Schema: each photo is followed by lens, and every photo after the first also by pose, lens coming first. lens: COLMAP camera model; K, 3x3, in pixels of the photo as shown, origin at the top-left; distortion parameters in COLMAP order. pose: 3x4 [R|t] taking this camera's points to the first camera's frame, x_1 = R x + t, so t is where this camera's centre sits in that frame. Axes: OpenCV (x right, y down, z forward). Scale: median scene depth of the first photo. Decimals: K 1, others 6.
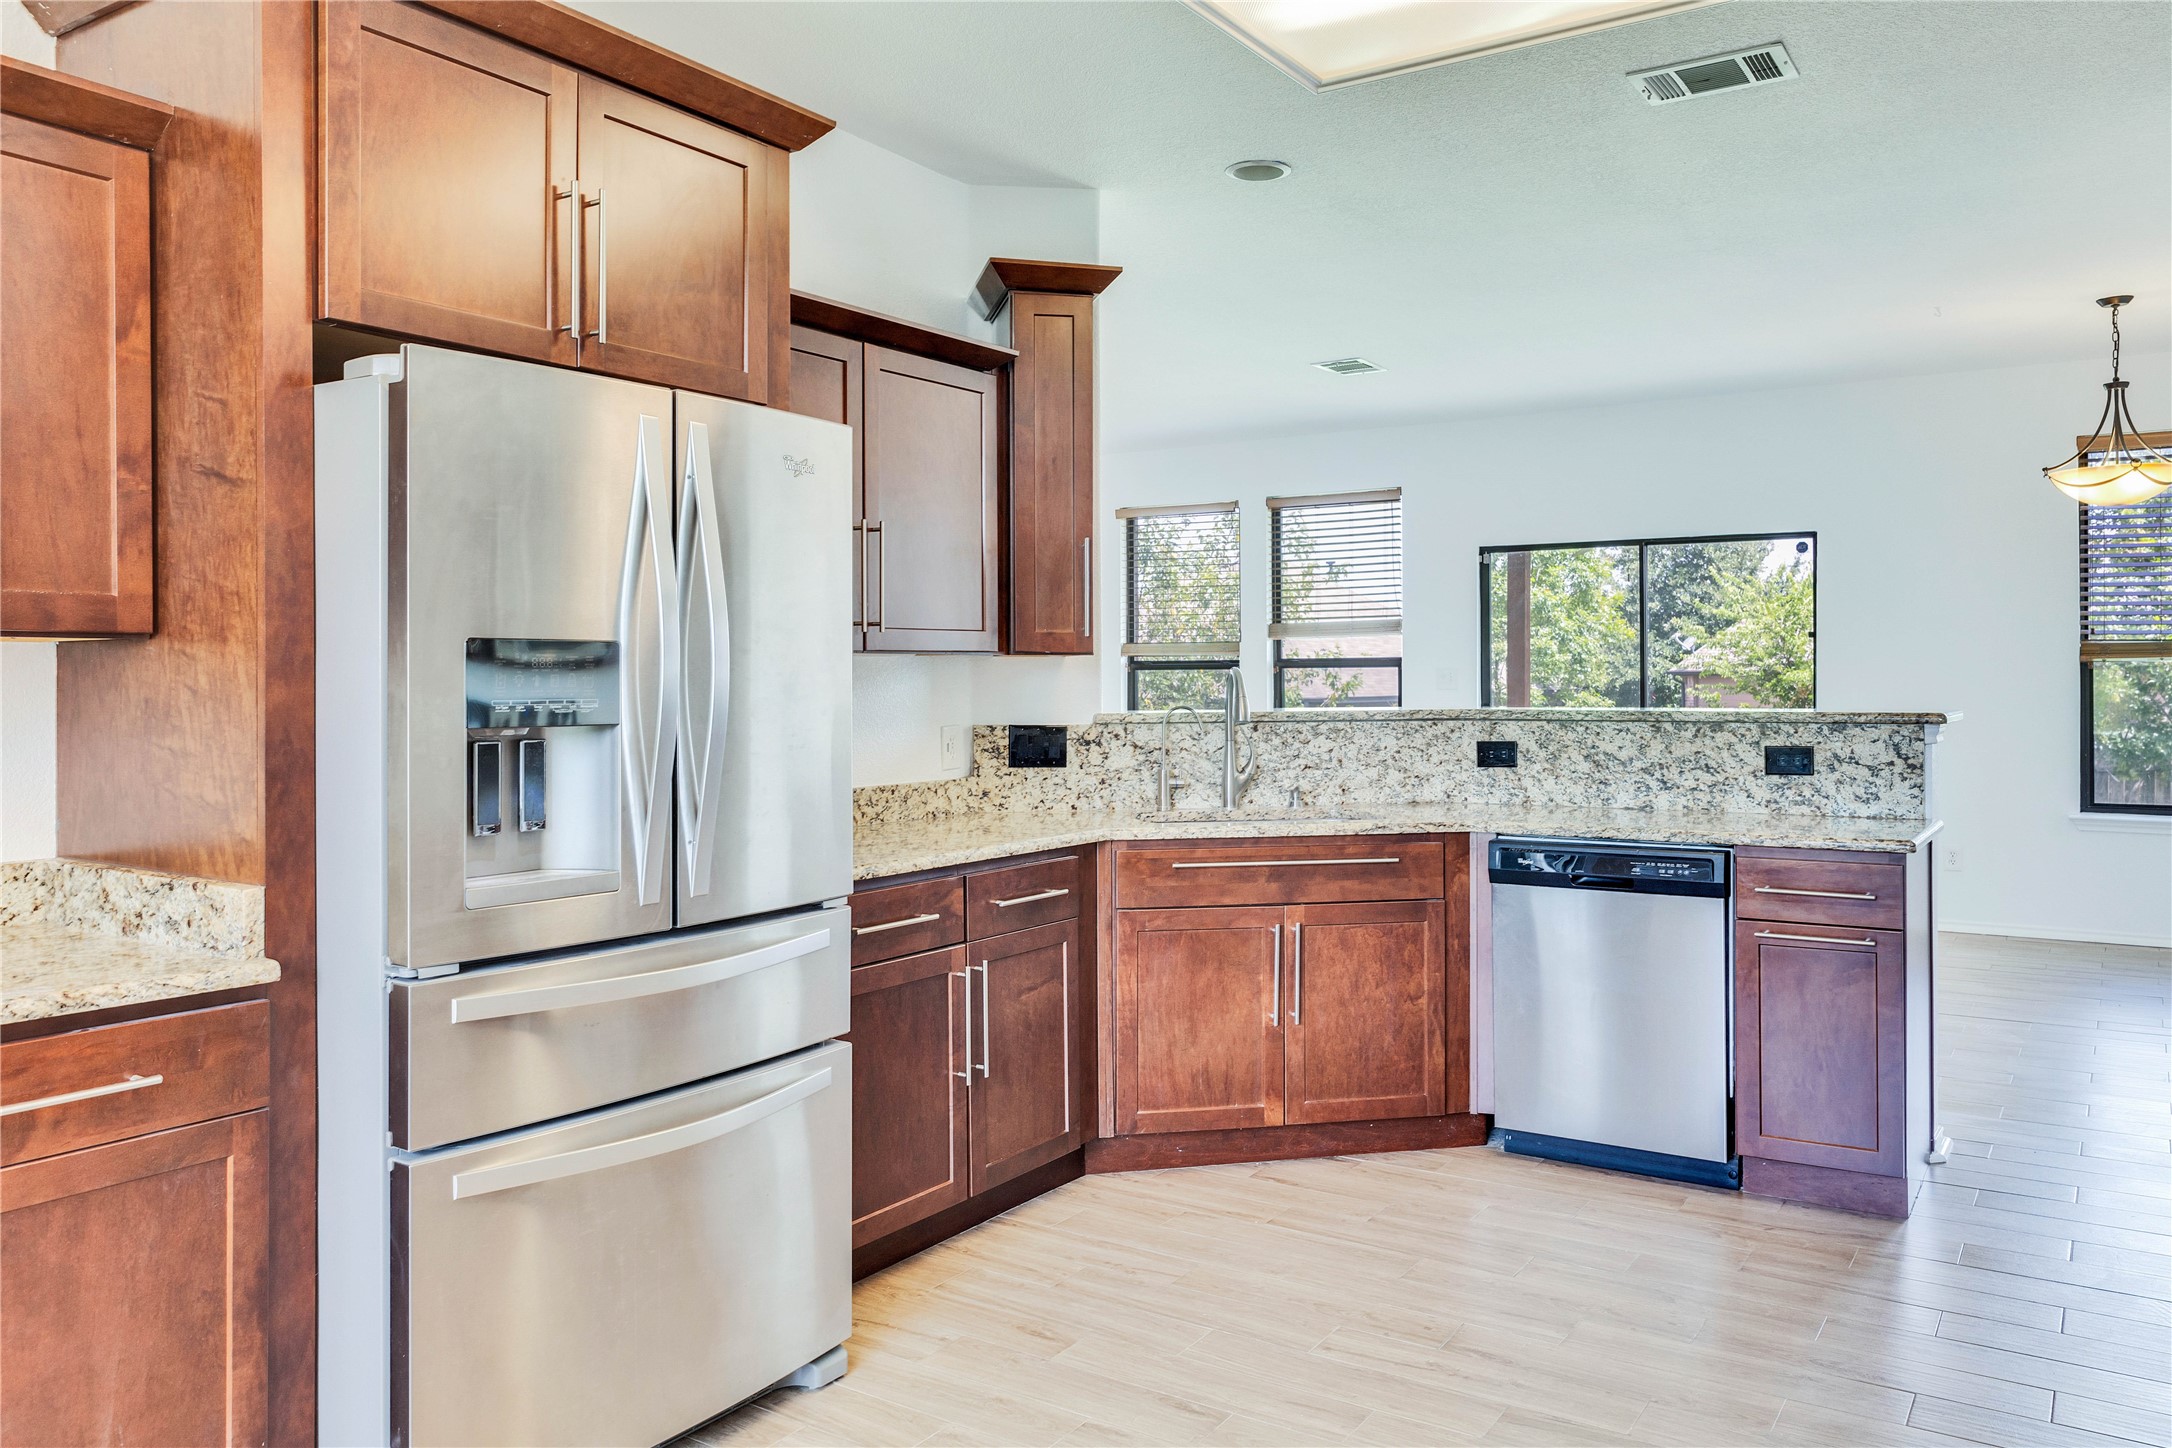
lens RADIAL K [[1588.7, 0, 1084.6], [0, 1588.7, 687.7], [0, 0, 1]] dist [-0.003596, -0.002370]
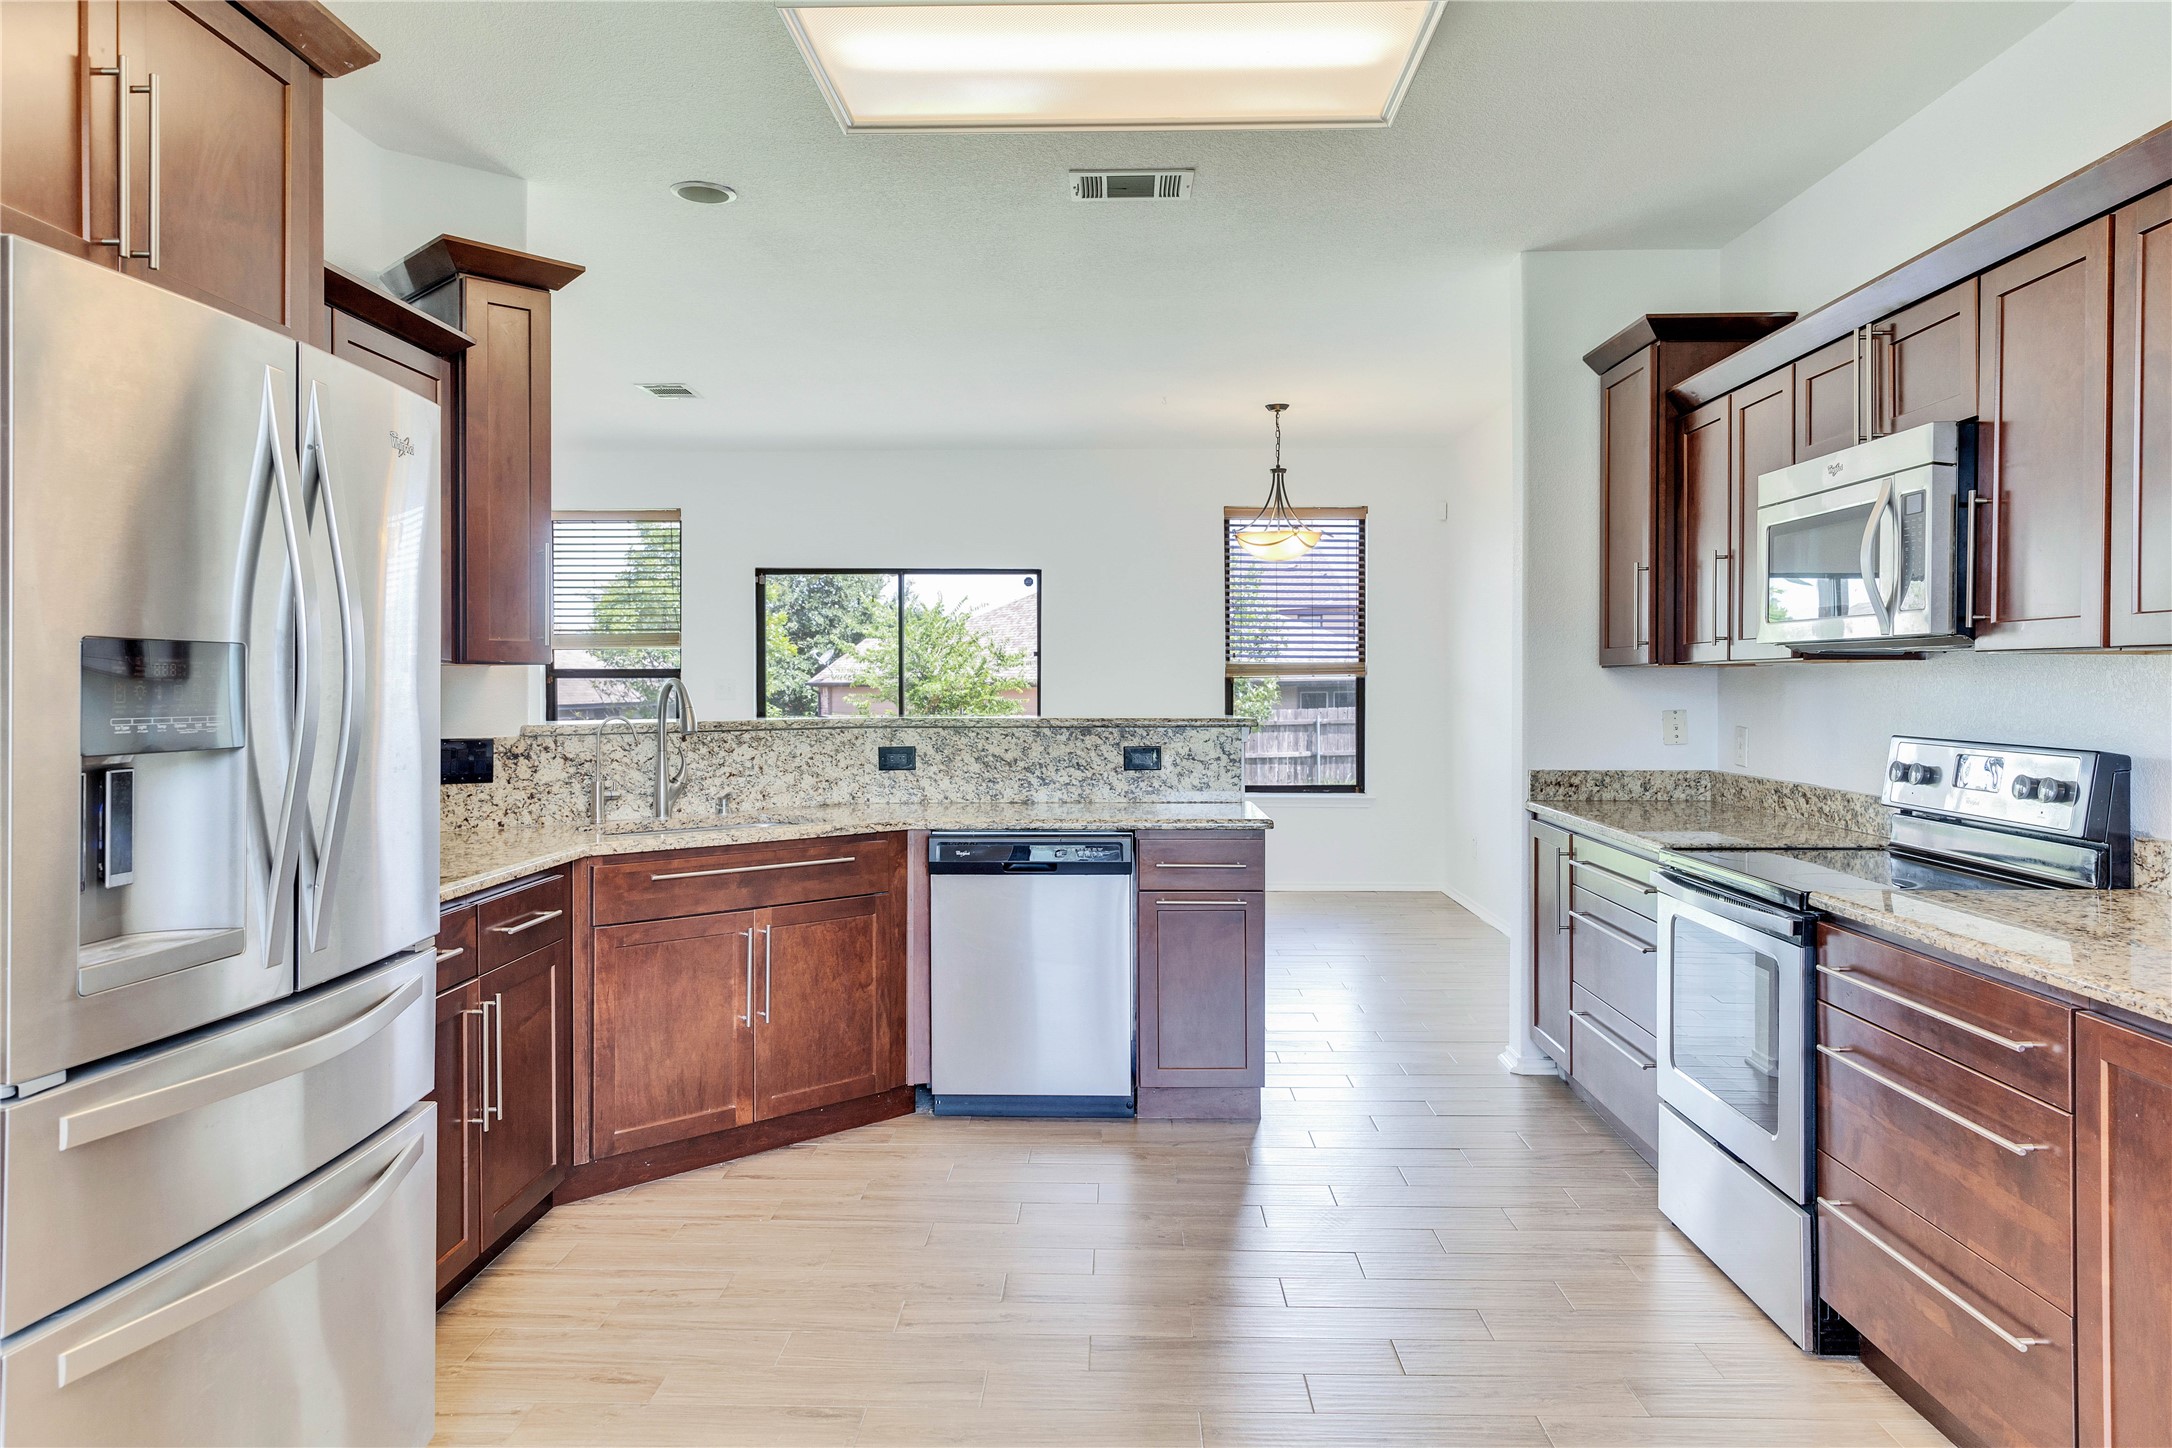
lens RADIAL K [[1440.6, 0, 1092.1], [0, 1440.6, 692.3], [0, 0, 1]] dist [0.001942, 0.000800]
pose [[0.846813, 0.001658, 0.531889, -0.181638], [0.000035, 0.999995, -0.003173, -0.001121], [-0.531891, 0.002705, 0.846808, 0.086546]]
